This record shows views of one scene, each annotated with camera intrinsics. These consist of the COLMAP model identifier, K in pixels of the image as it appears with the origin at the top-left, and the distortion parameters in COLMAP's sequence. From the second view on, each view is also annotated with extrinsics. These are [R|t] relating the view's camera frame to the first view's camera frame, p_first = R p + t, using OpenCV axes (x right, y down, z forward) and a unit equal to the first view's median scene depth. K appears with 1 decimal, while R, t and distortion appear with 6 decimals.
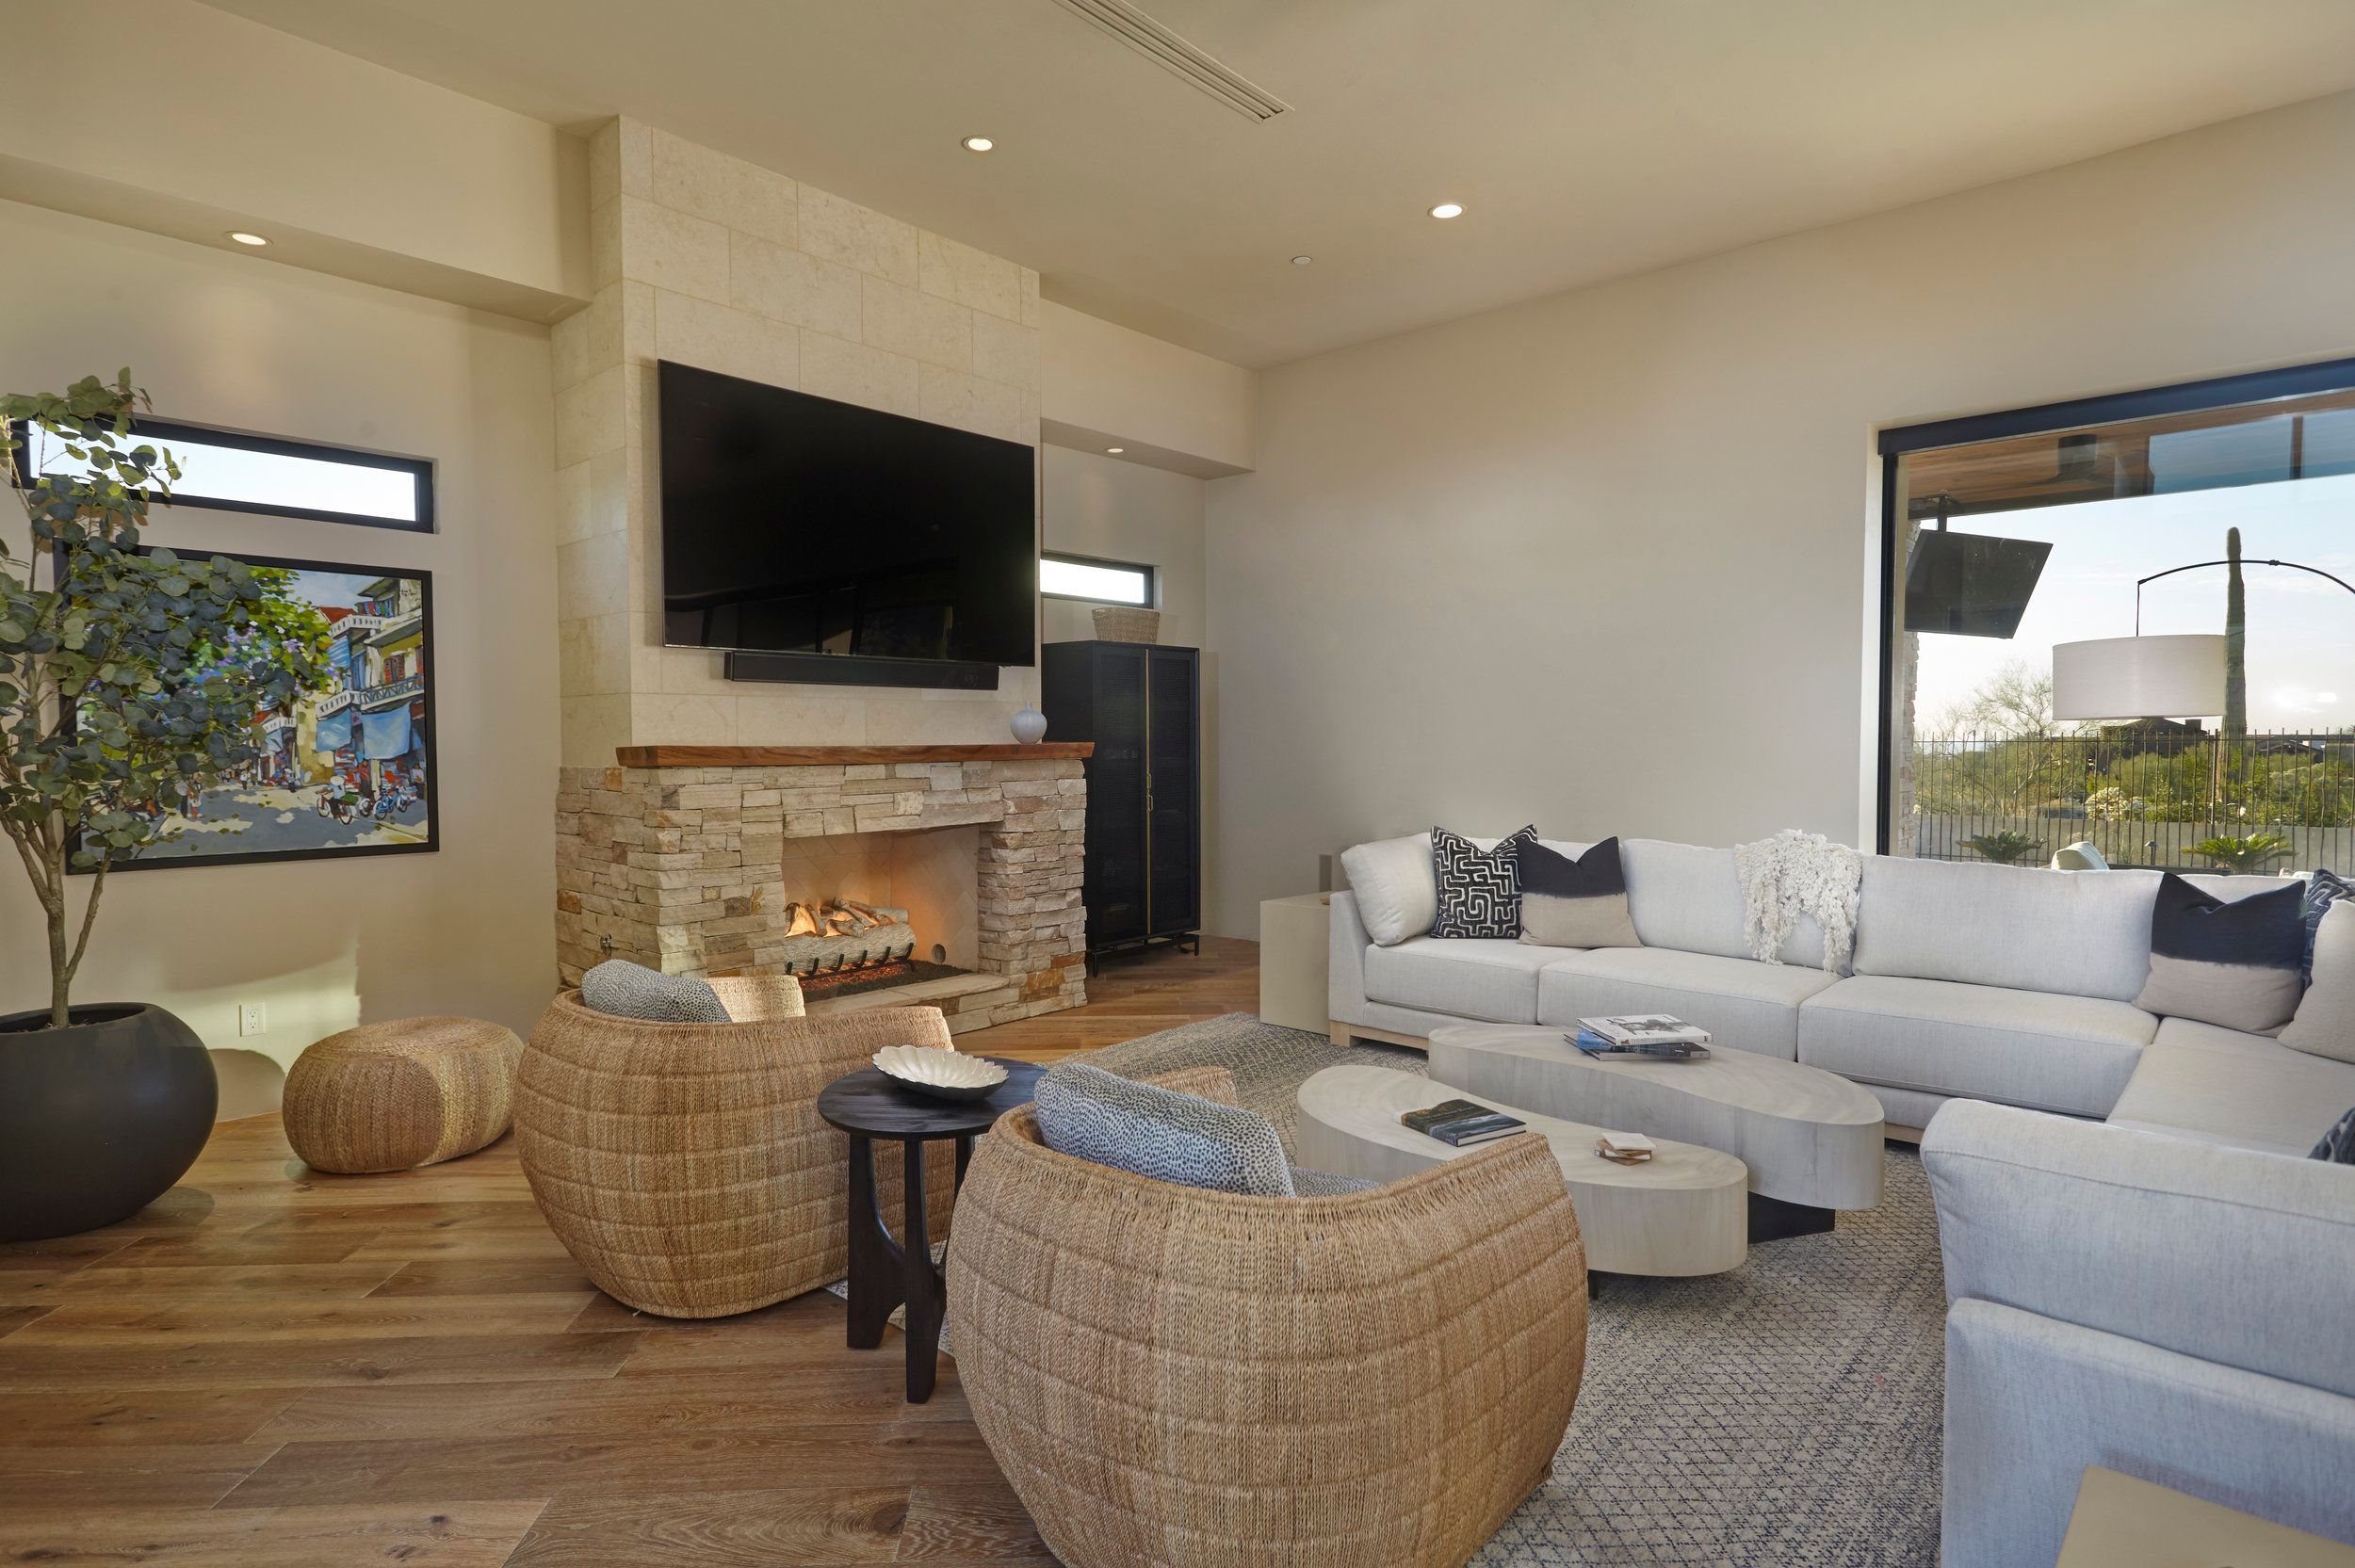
lens RADIAL K [[1215.4, 0, 1150.4], [0, 1215.4, 795.6], [0, 0, 1]] dist [-0.001307, 0.000320]
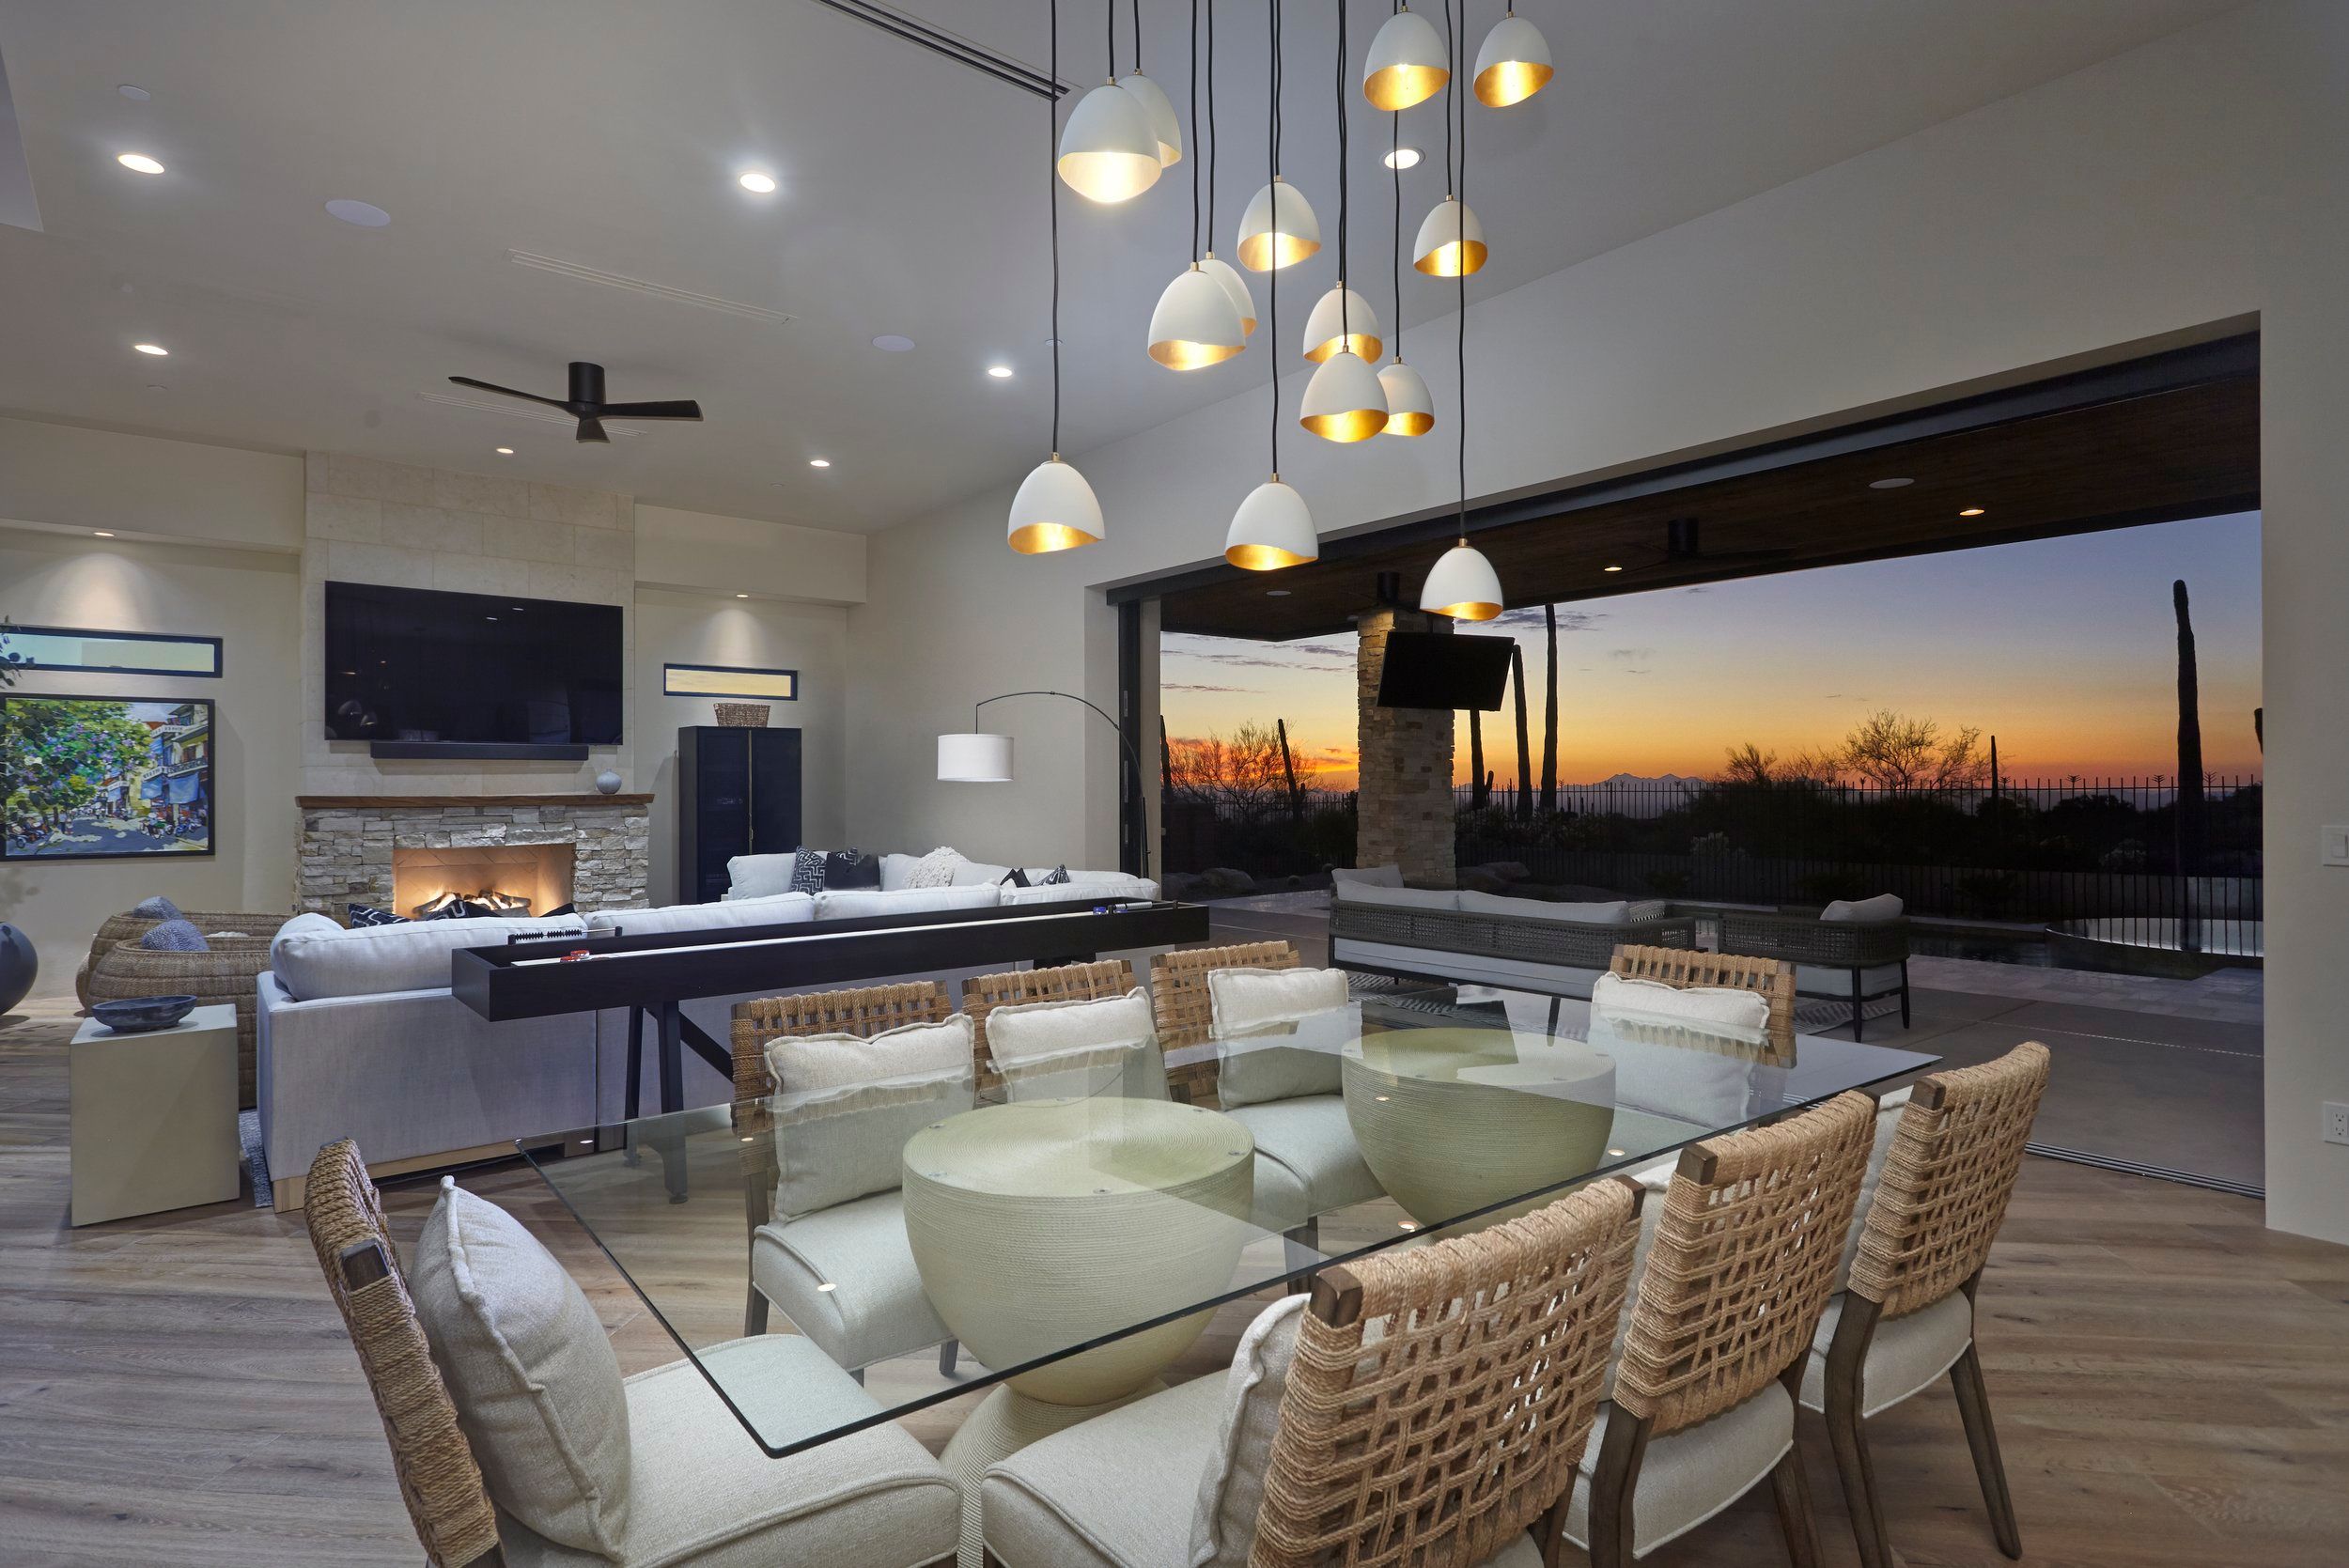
lens RADIAL K [[1212.4, 0, 1147.5], [0, 1212.4, 795.5], [0, 0, 1]] dist [-0.001307, 0.000320]
pose [[0.990632, -0.002360, -0.136535, 1.068512], [-0.003729, 0.999010, -0.044319, 0.033522], [0.136505, 0.044413, 0.989643, -0.608063]]
